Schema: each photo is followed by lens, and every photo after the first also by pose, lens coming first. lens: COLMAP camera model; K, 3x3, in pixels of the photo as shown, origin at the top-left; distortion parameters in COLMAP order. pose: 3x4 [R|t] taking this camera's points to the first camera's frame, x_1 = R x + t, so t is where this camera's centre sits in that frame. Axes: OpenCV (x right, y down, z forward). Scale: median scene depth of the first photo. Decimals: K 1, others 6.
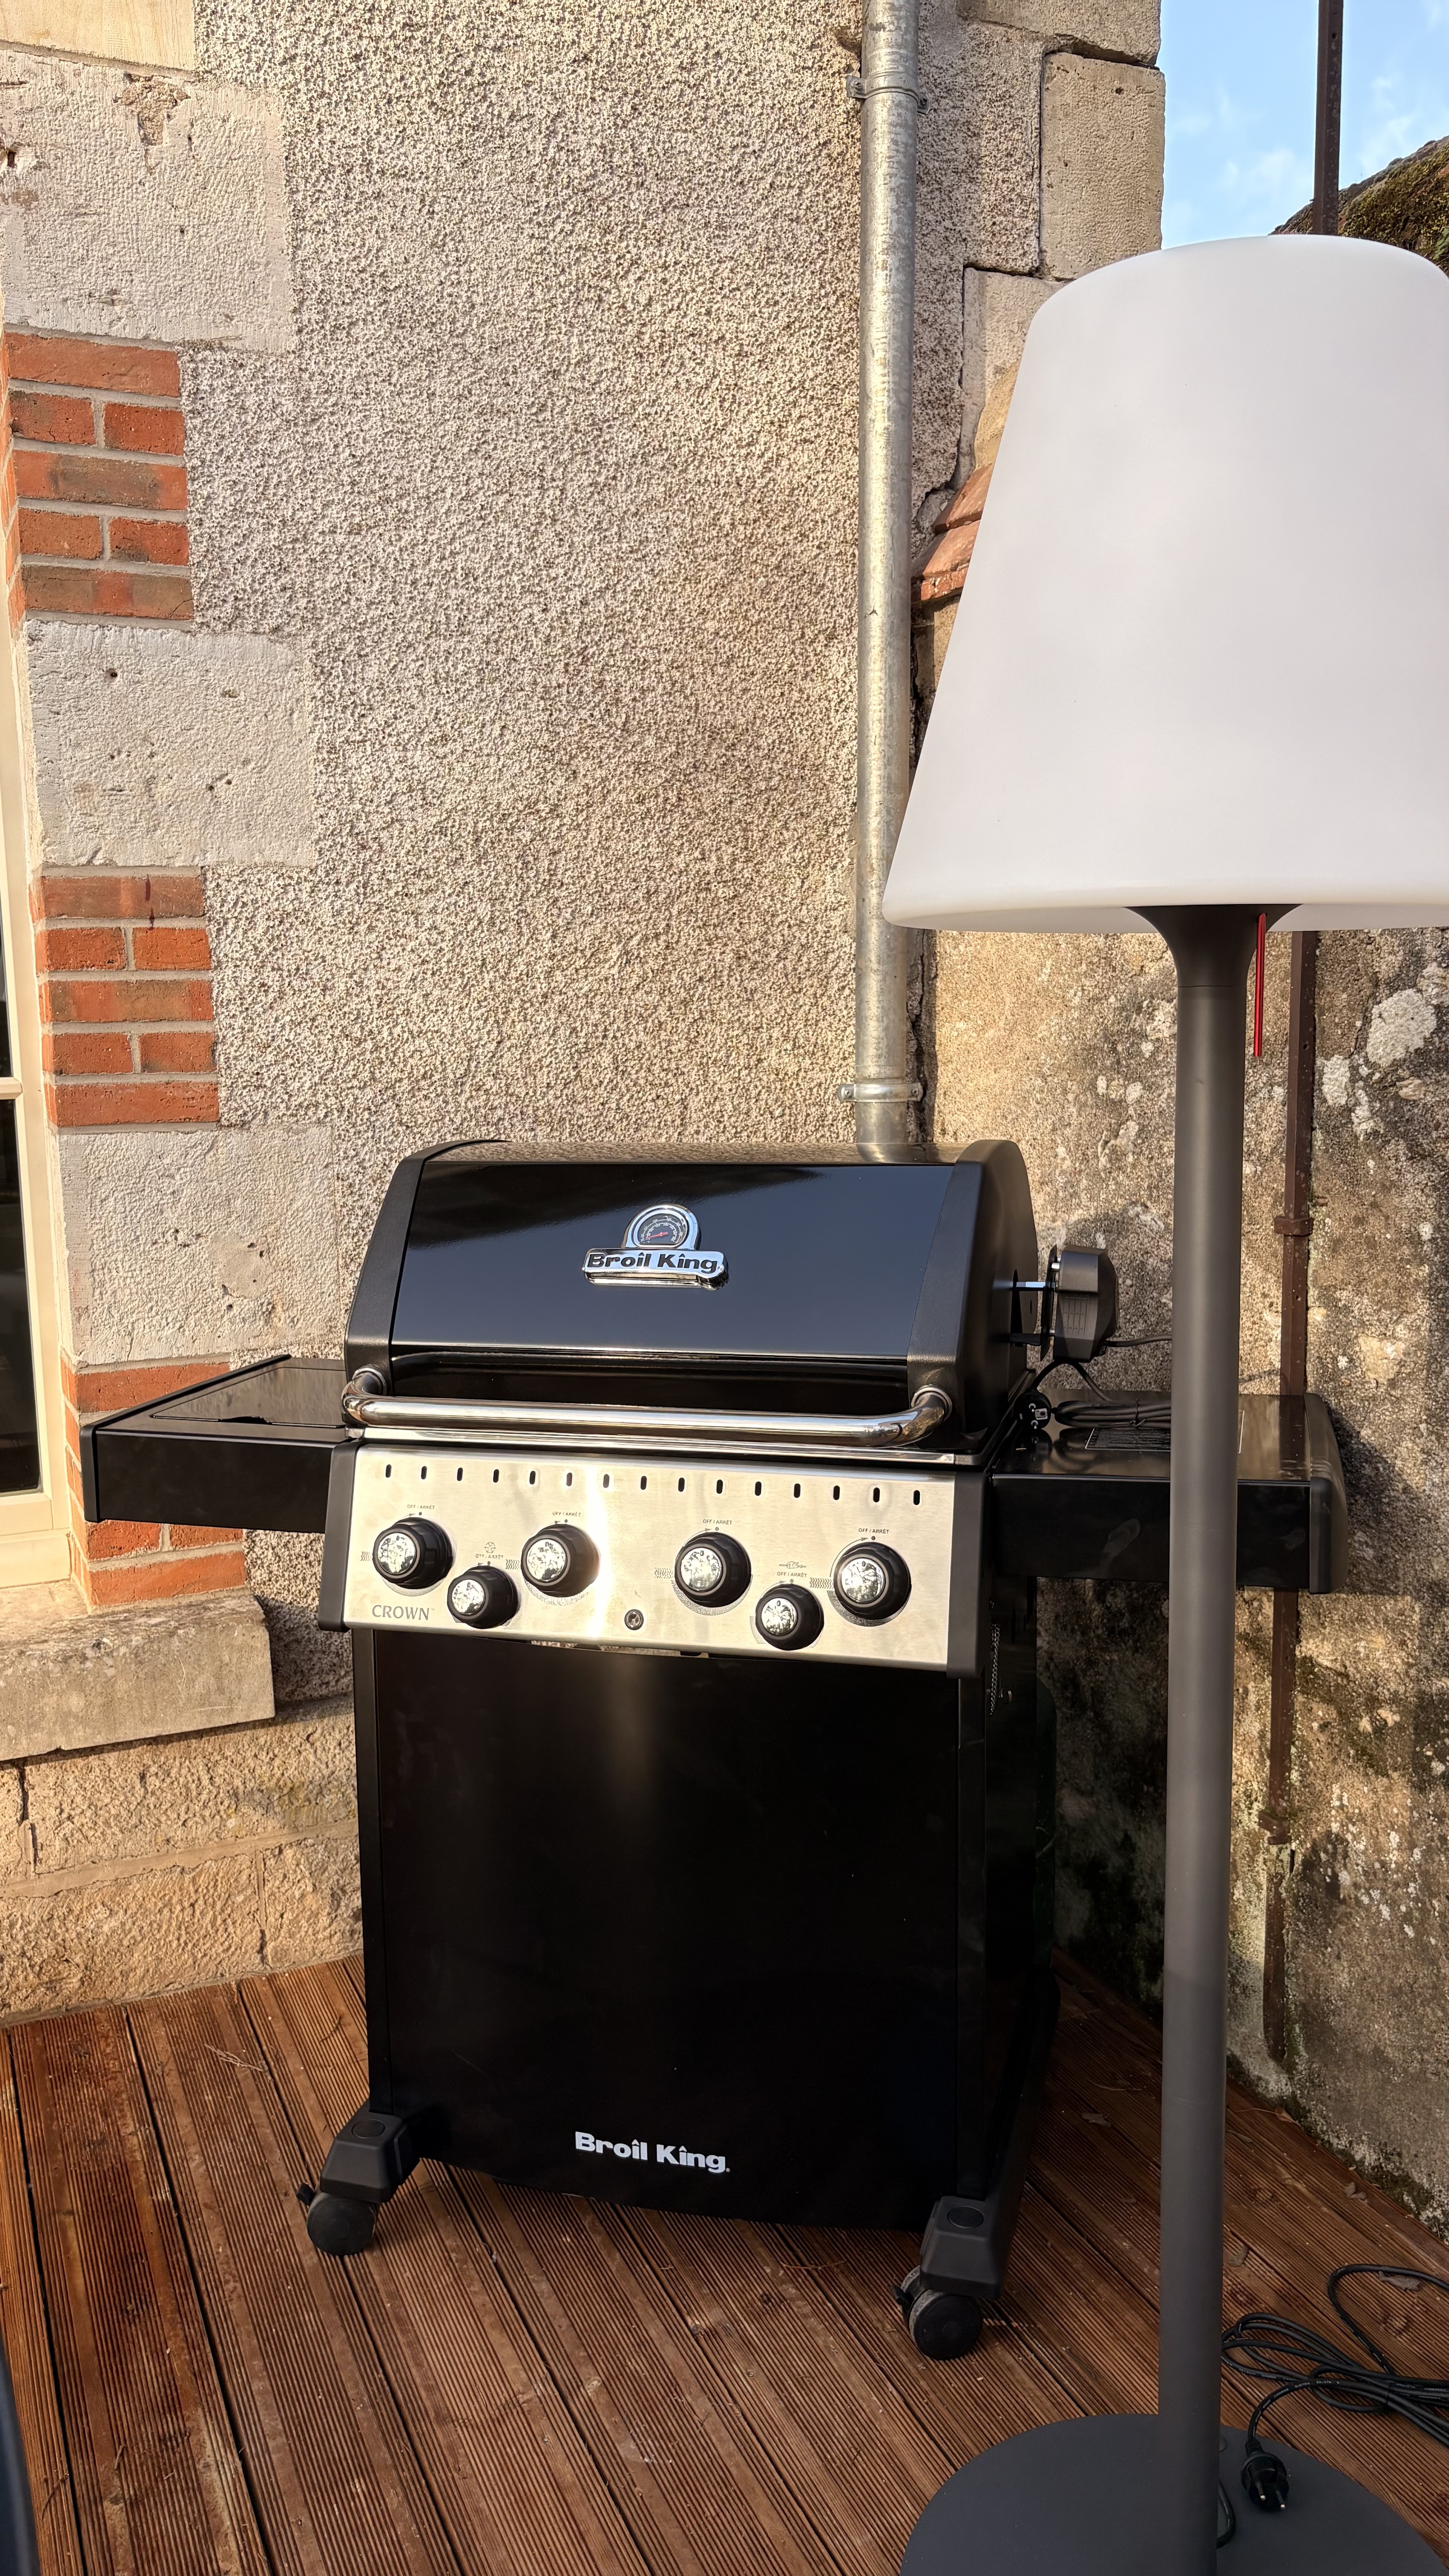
lens RADIAL K [[1946.2, 0, 751.5], [0, 1946.2, 1260.9], [0, 0, 1]] dist [0.059196, -0.067875]
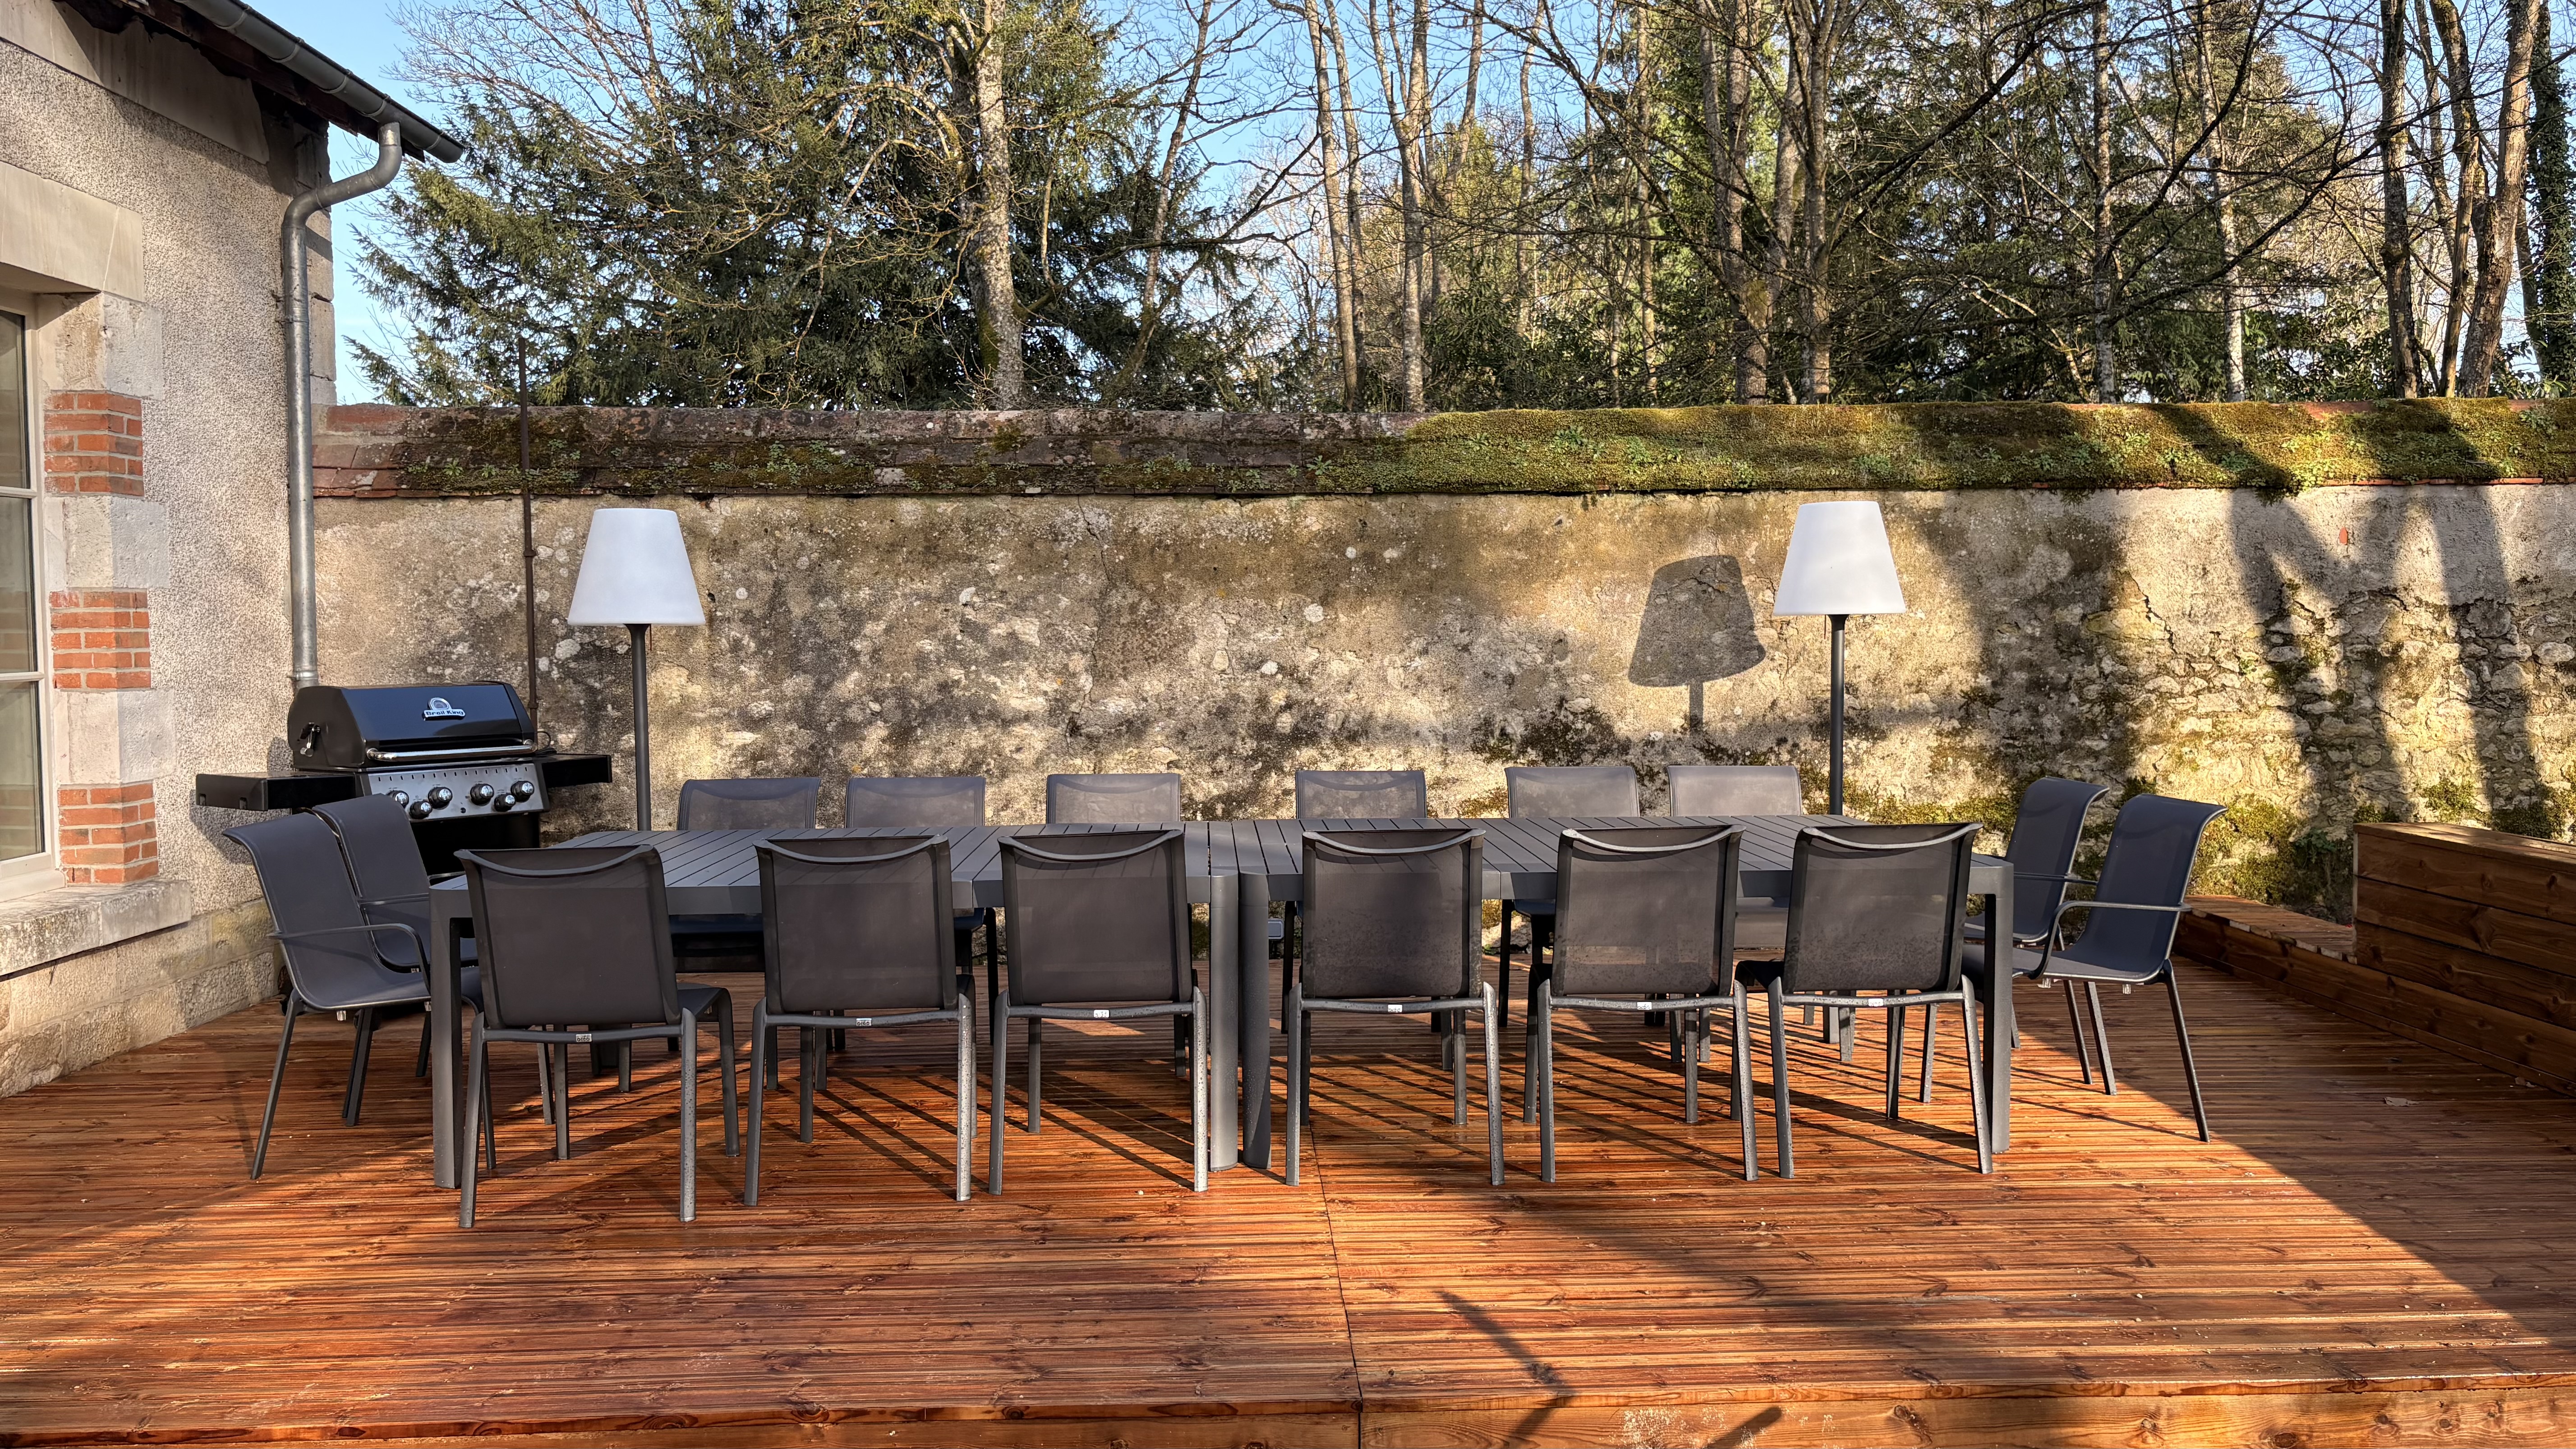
lens RADIAL K [[1946.2, 0, 1312.2], [0, 1946.2, 728.1], [0, 0, 1]] dist [0.059196, -0.067875]
pose [[0.355351, -0.036872, 0.934005, -2.240082], [0.127930, 0.991737, -0.009521, 0.208939], [-0.925937, 0.122871, 0.357132, -1.372981]]
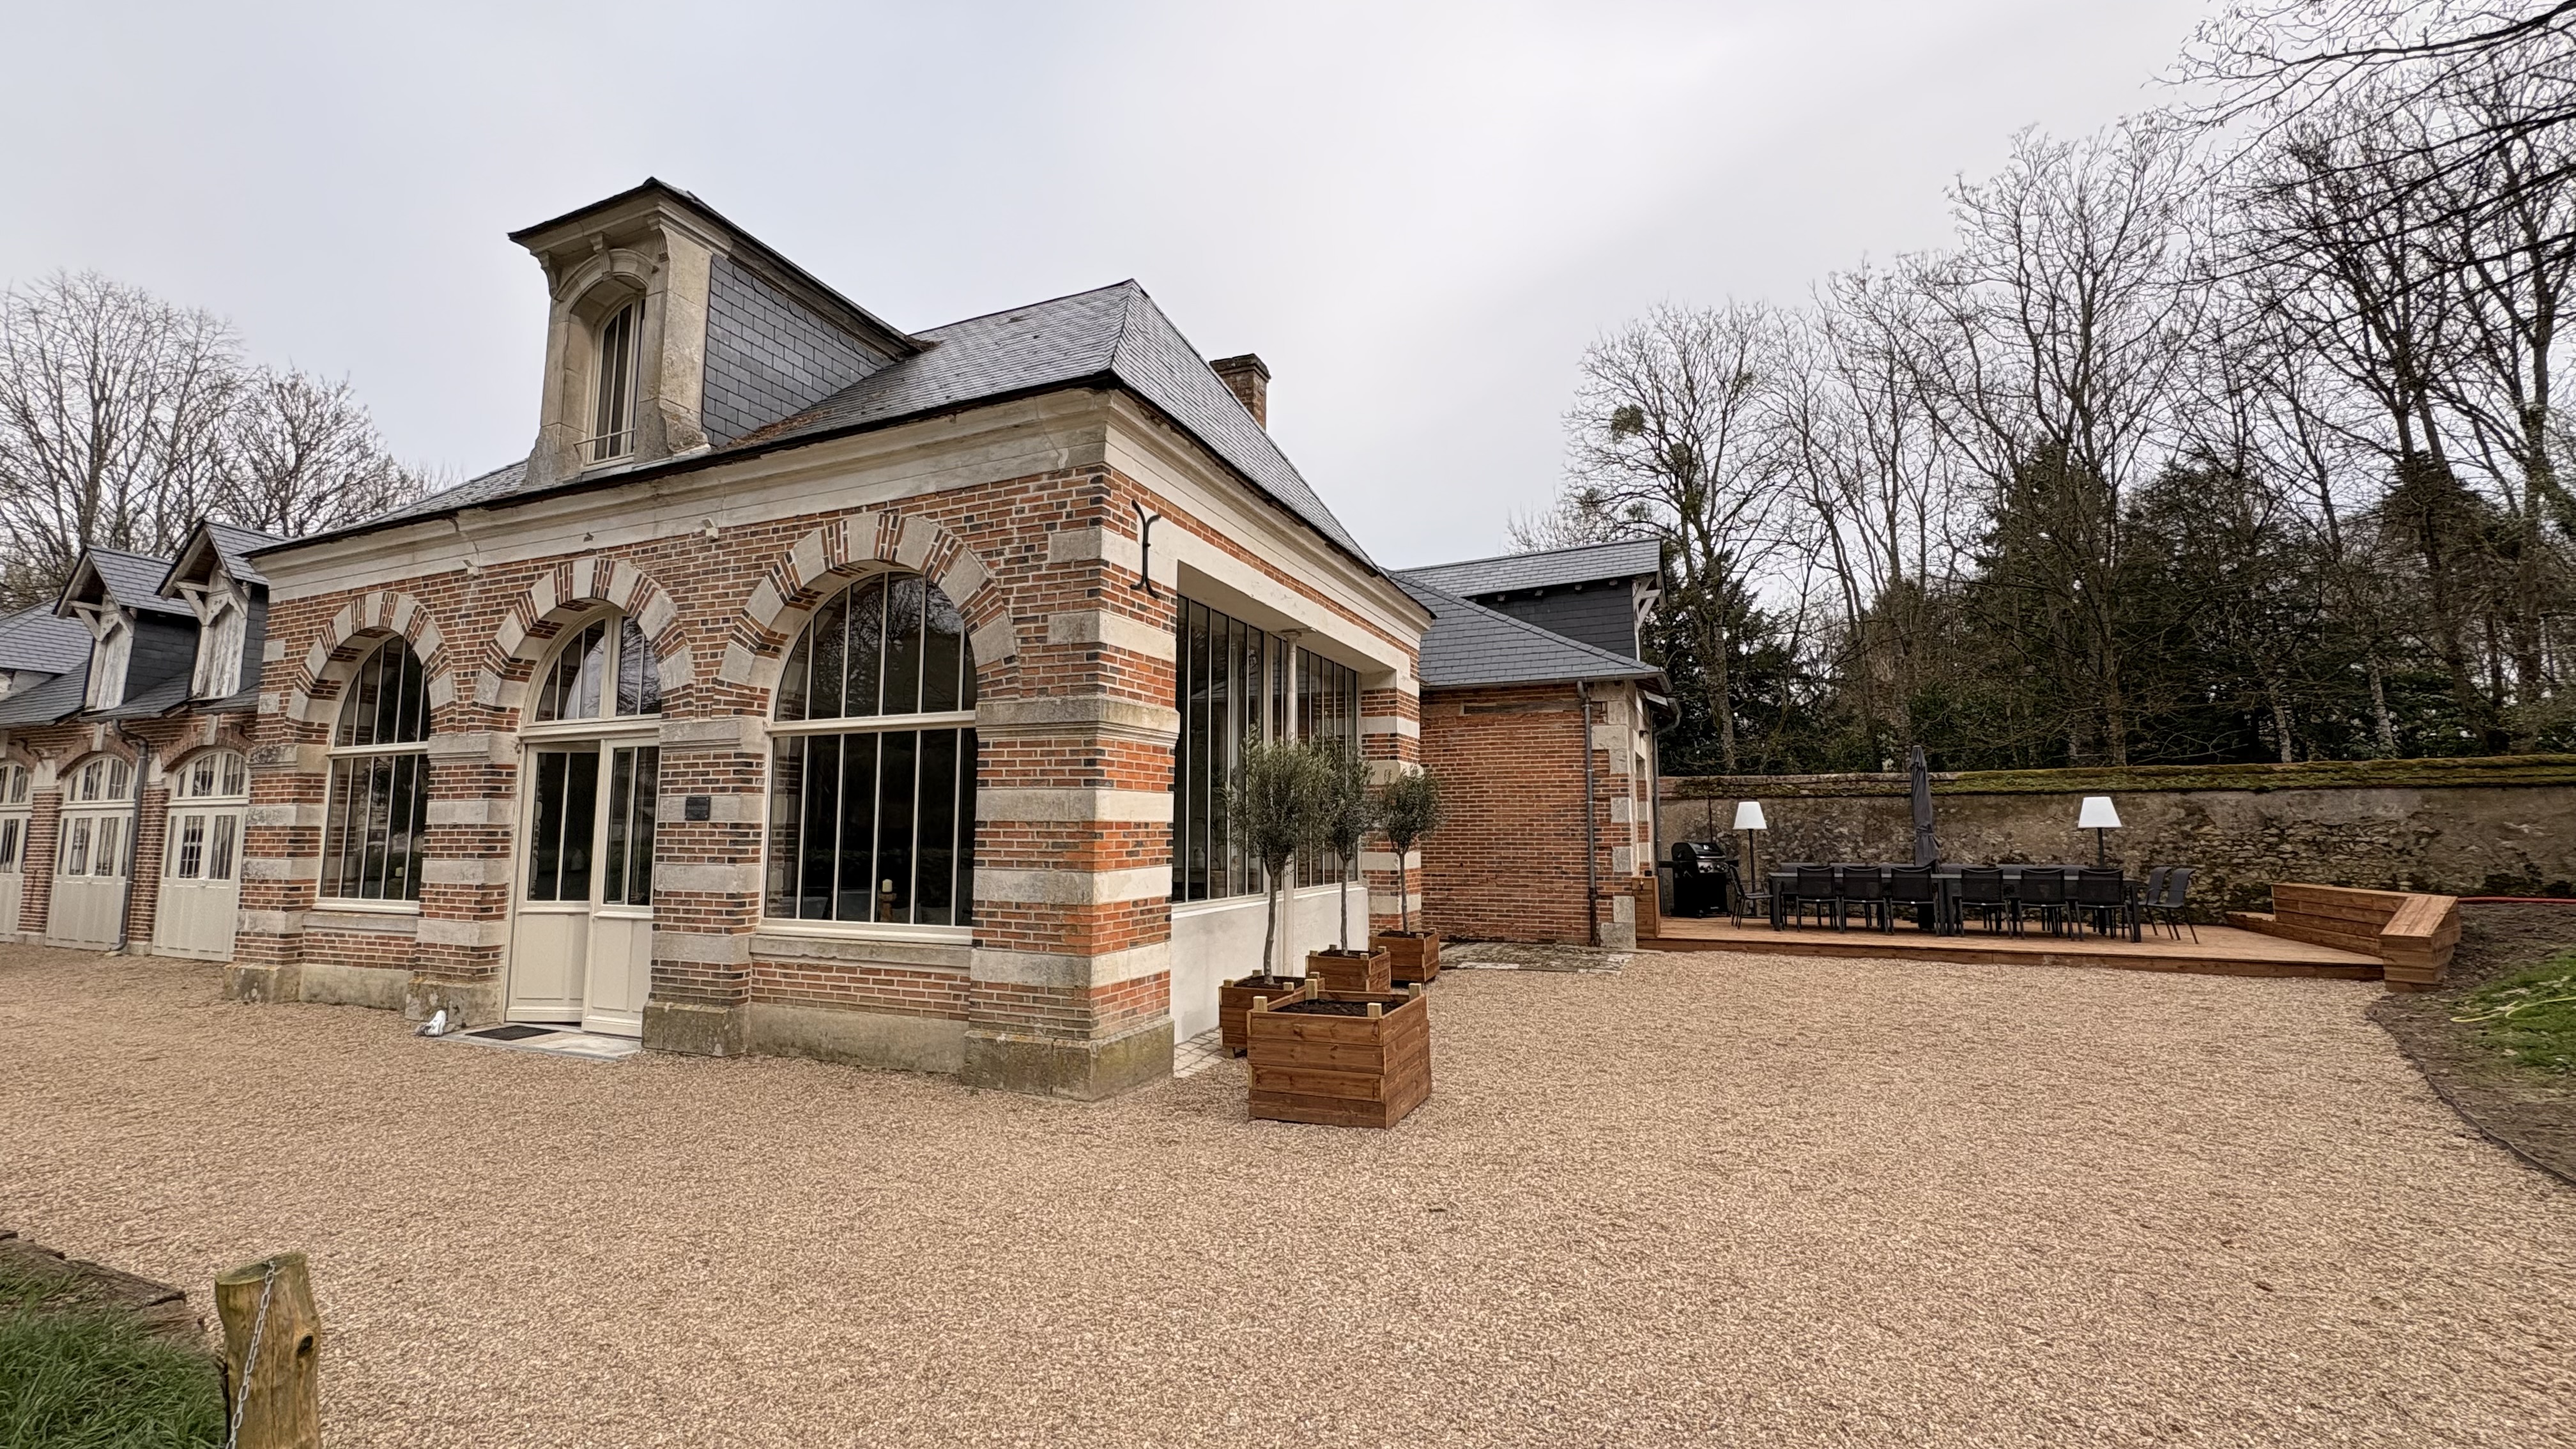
lens RADIAL K [[1029.2, 0, 1282.6], [0, 1029.2, 725.3], [0, 0, 1]] dist [0.000795, -0.000654]
pose [[0.733106, 0.087115, 0.674512, -6.580551], [0.081528, 0.973355, -0.214321, 0.423832], [-0.675211, 0.212111, 0.706470, -2.198087]]
